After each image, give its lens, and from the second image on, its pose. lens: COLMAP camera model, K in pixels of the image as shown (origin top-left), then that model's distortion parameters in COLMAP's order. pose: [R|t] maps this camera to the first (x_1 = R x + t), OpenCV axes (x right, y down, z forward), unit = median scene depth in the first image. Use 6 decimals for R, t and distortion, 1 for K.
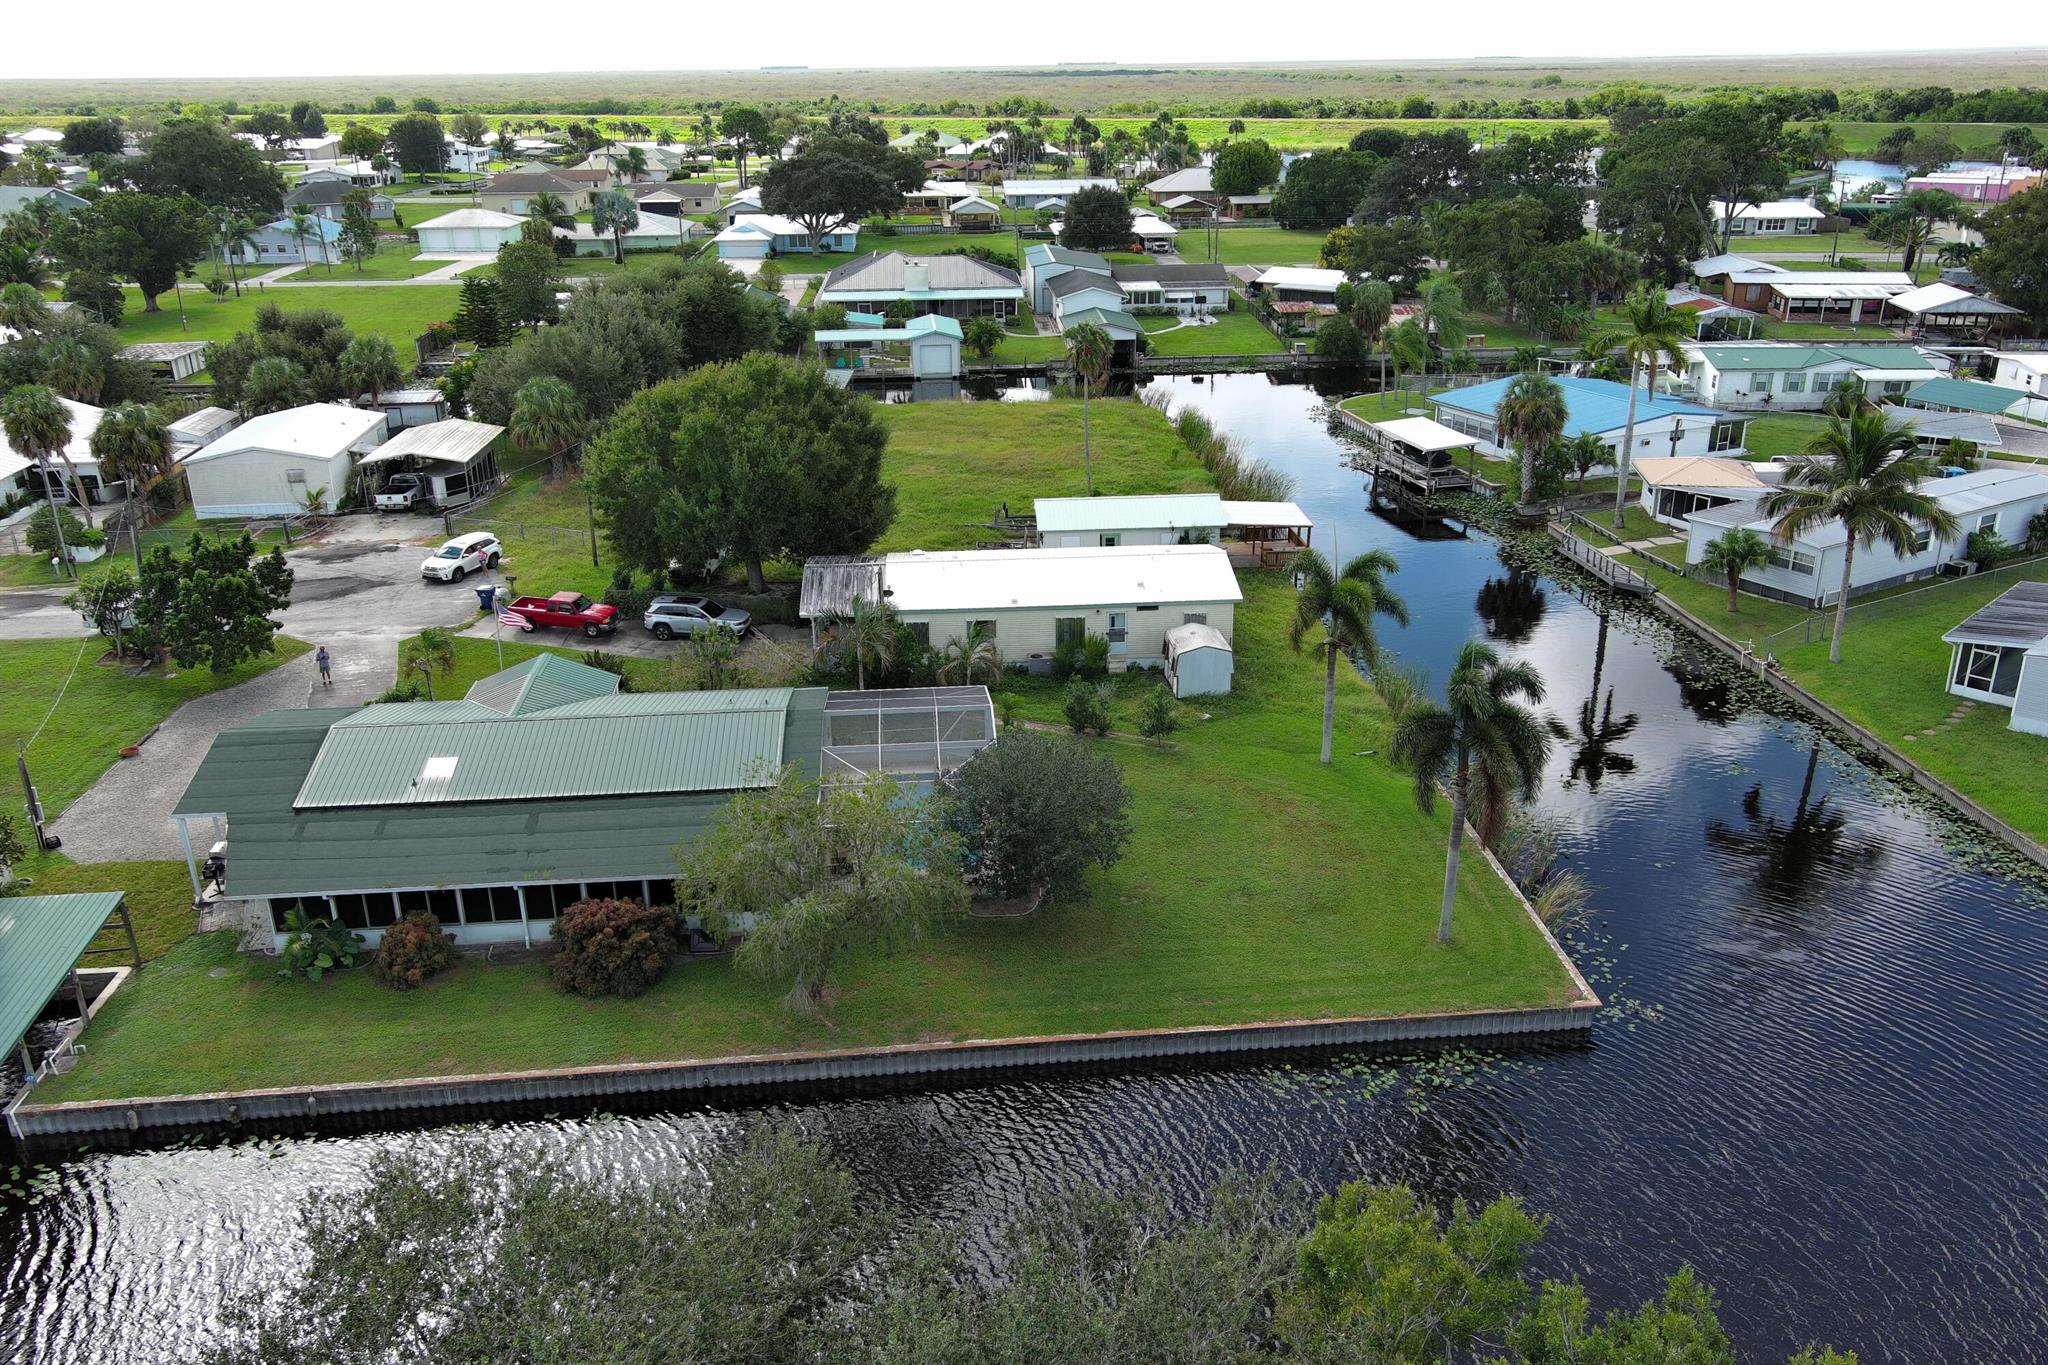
lens RADIAL K [[1606.2, 0, 1032.2], [0, 1606.2, 692.5], [0, 0, 1]] dist [0.009242, 0.023408]
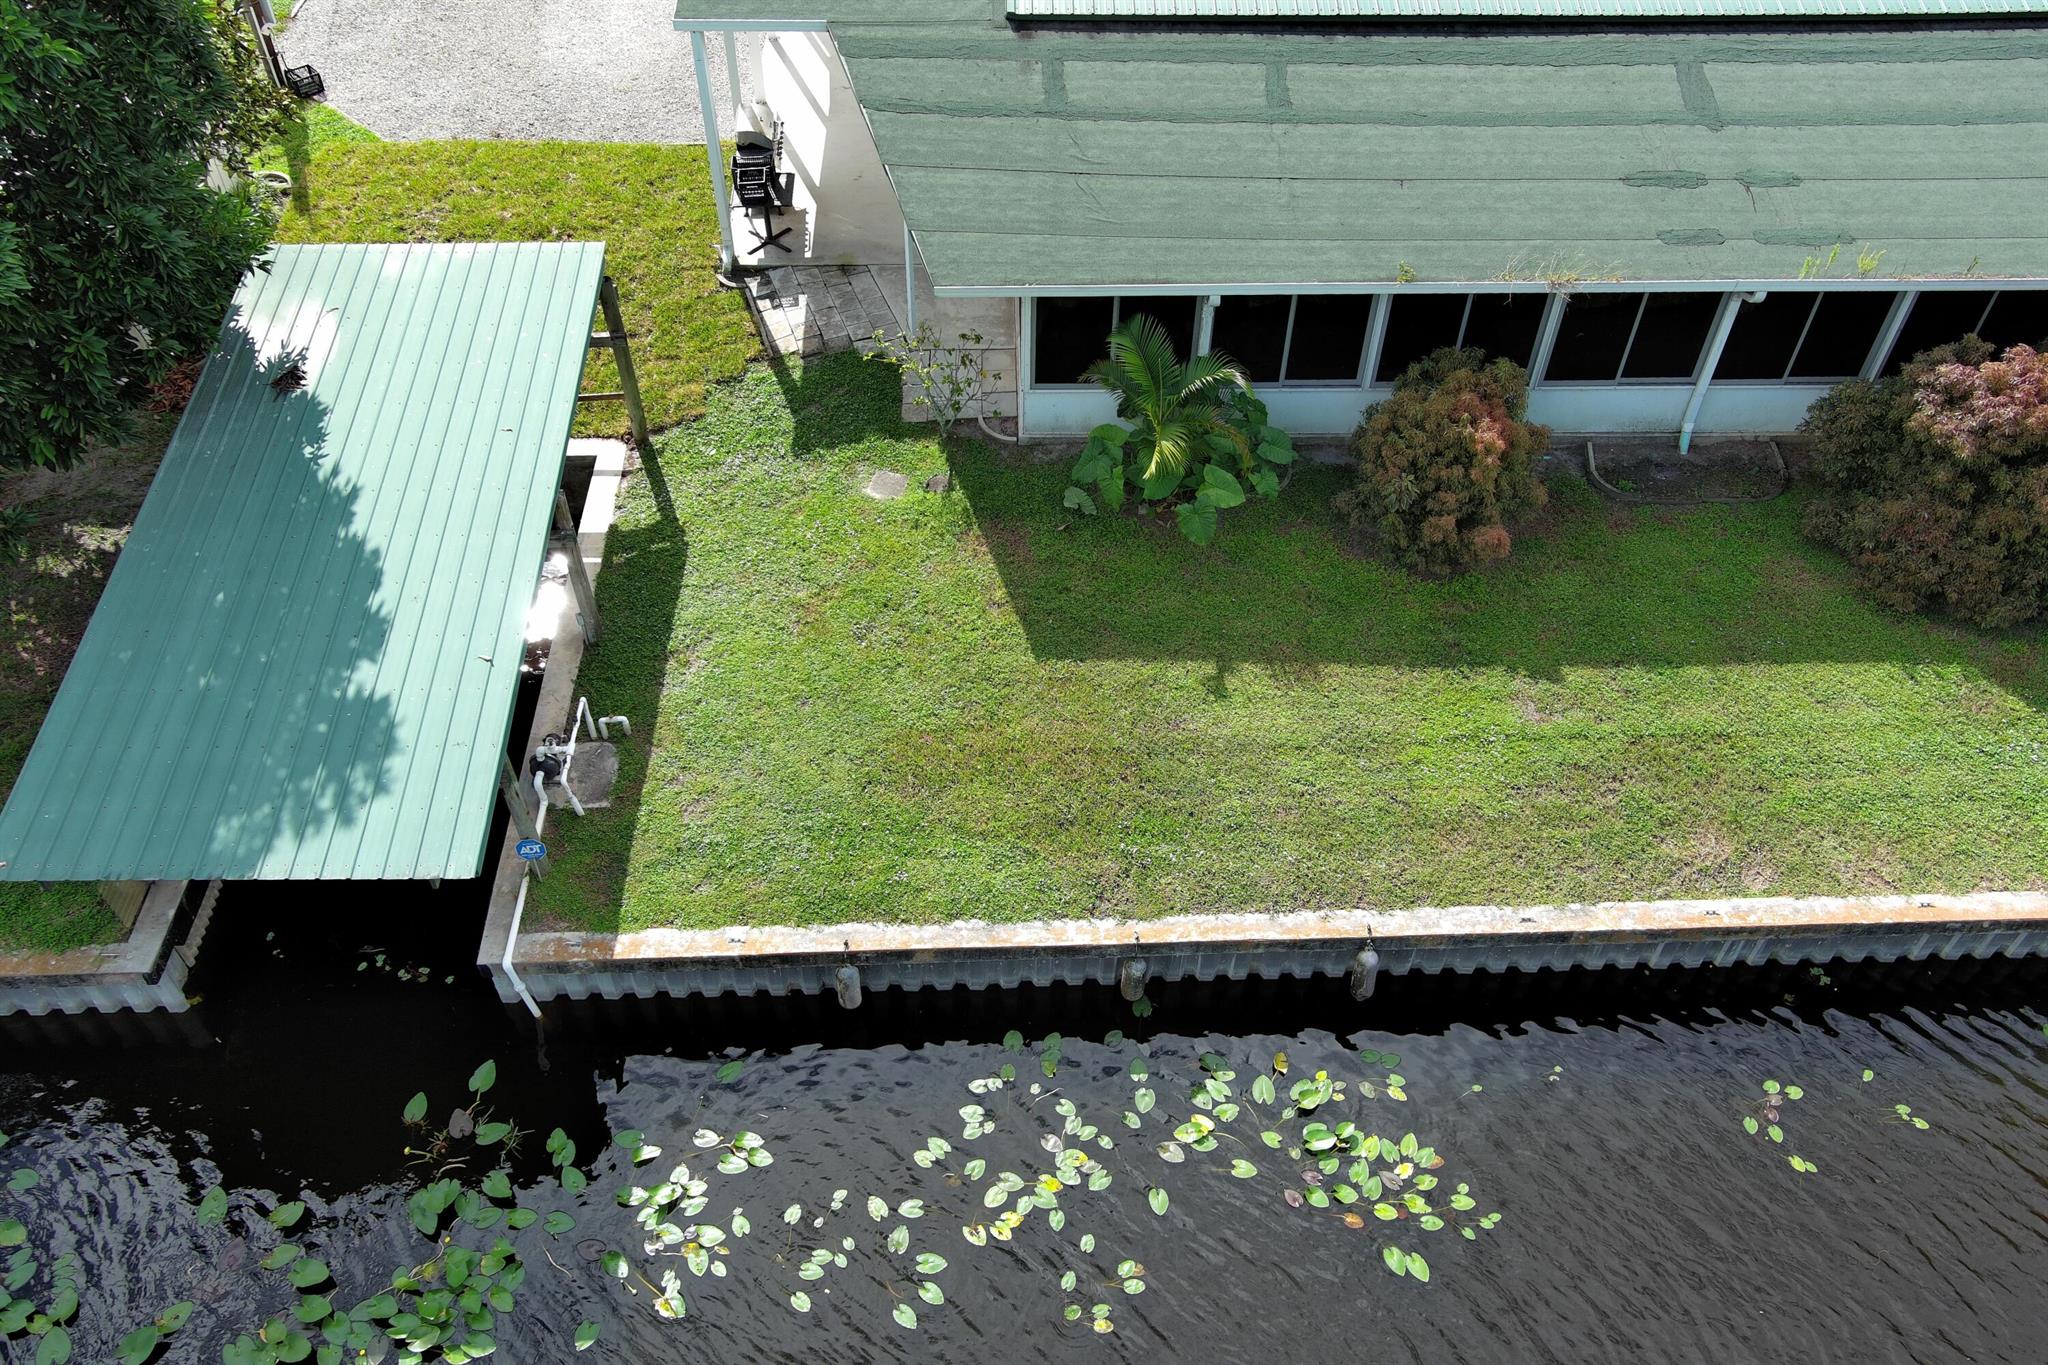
lens RADIAL K [[1606.2, 0, 1022.5], [0, 1606.2, 677.4], [0, 0, 1]] dist [0.009242, 0.023408]
pose [[0.998201, 0.055942, -0.021561, -0.453523], [-0.042112, 0.910213, 0.411994, 0.060021], [0.042673, -0.410345, 0.910931, 0.636564]]
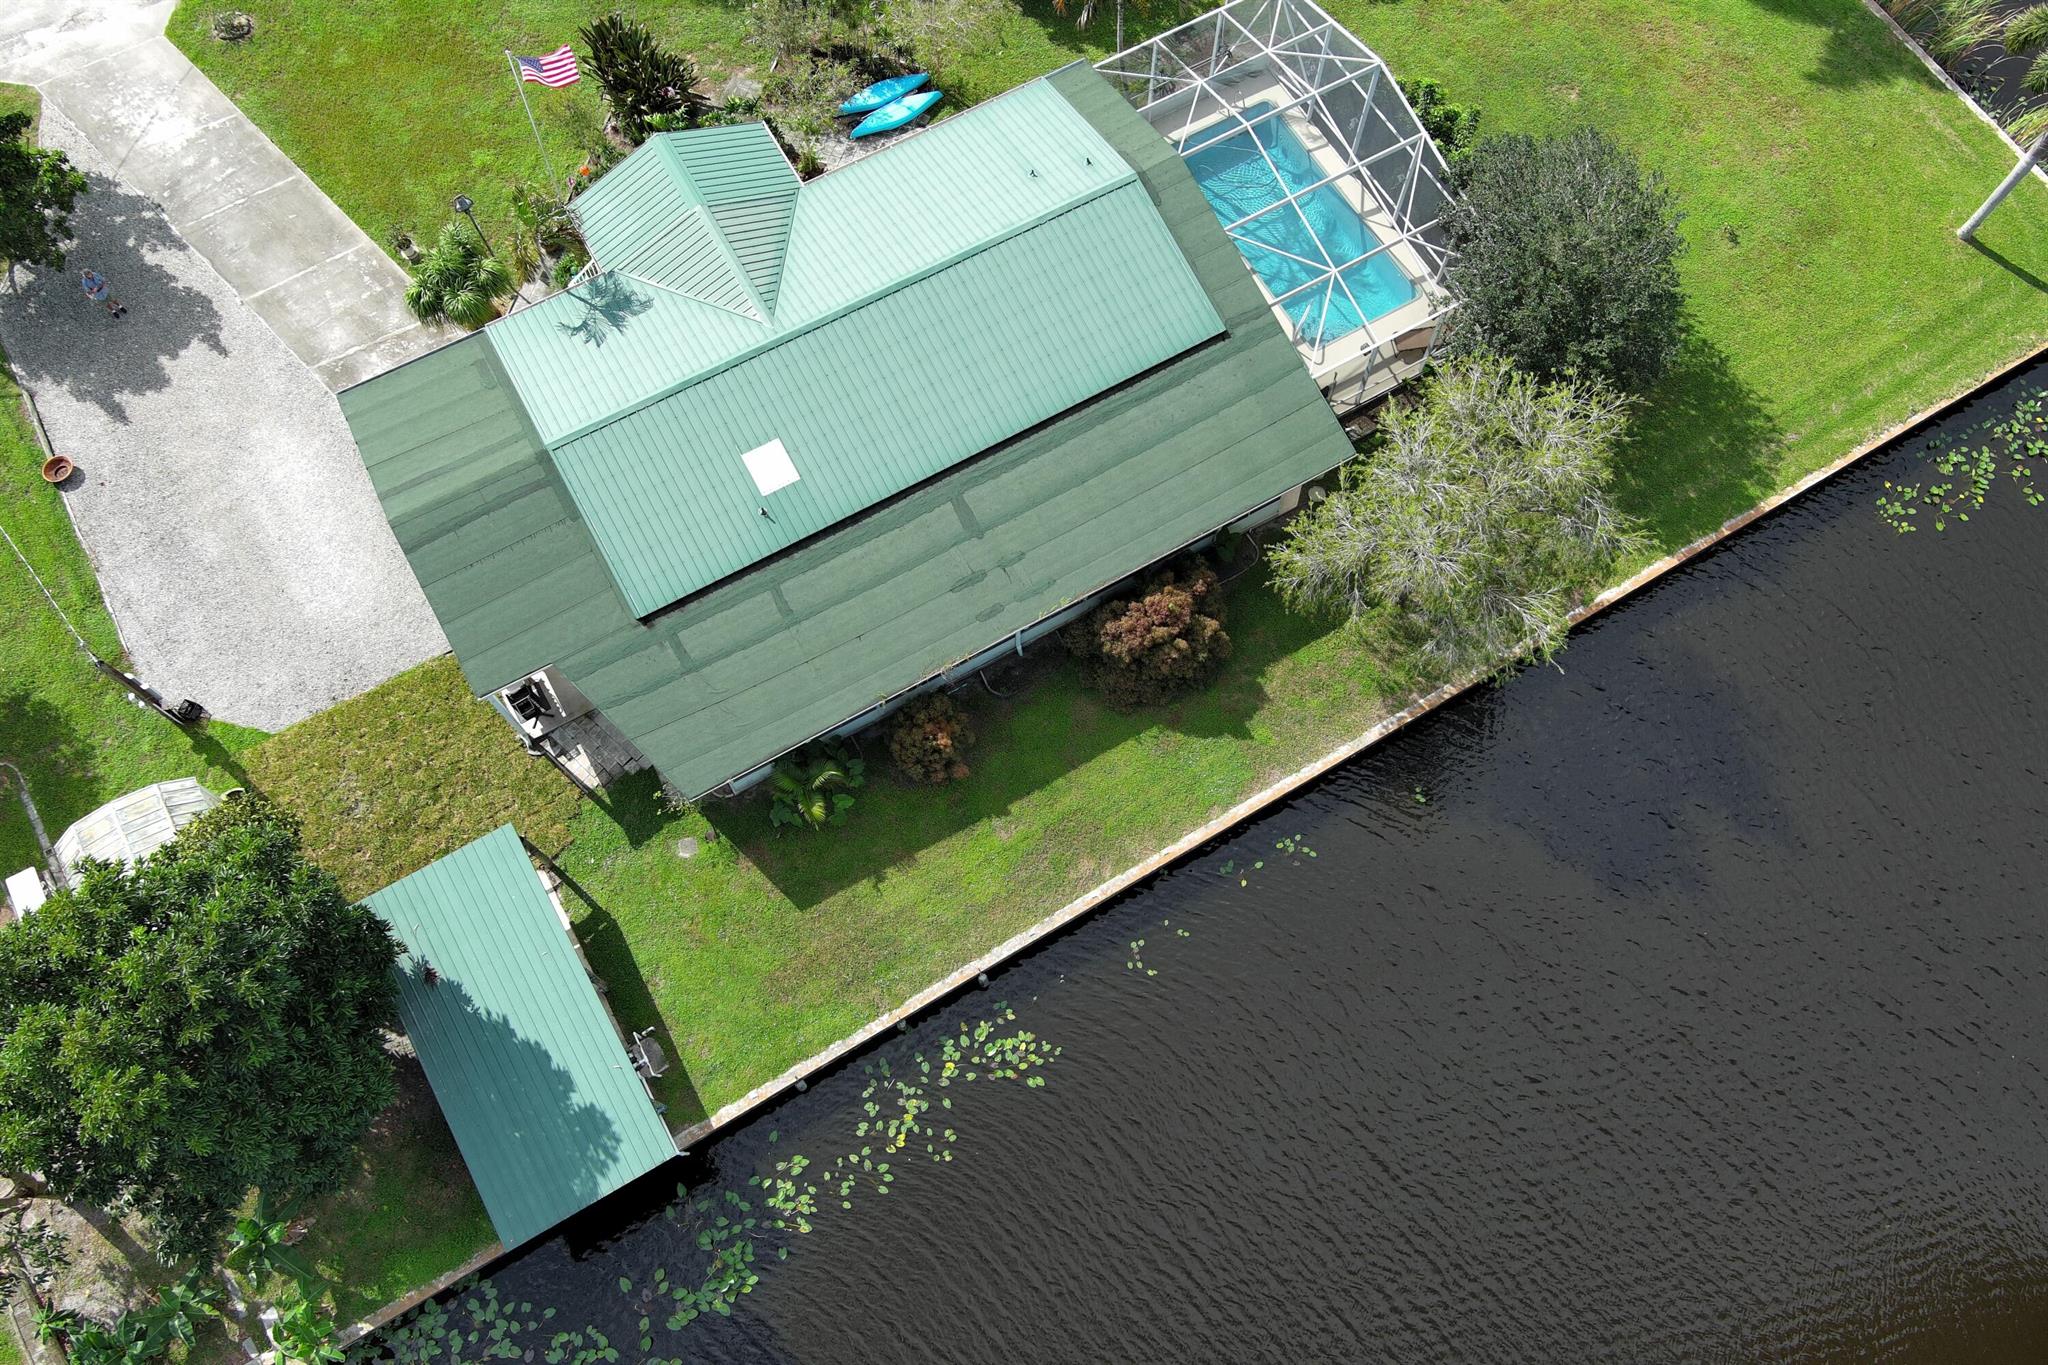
lens RADIAL K [[1606.2, 0, 1033.9], [0, 1606.2, 670.2], [0, 0, 1]] dist [0.009242, 0.023408]
pose [[0.904953, -0.386853, 0.177214, -0.449144], [0.141298, 0.666044, 0.732407, -0.405957], [-0.401366, -0.637754, 0.657400, 0.479547]]
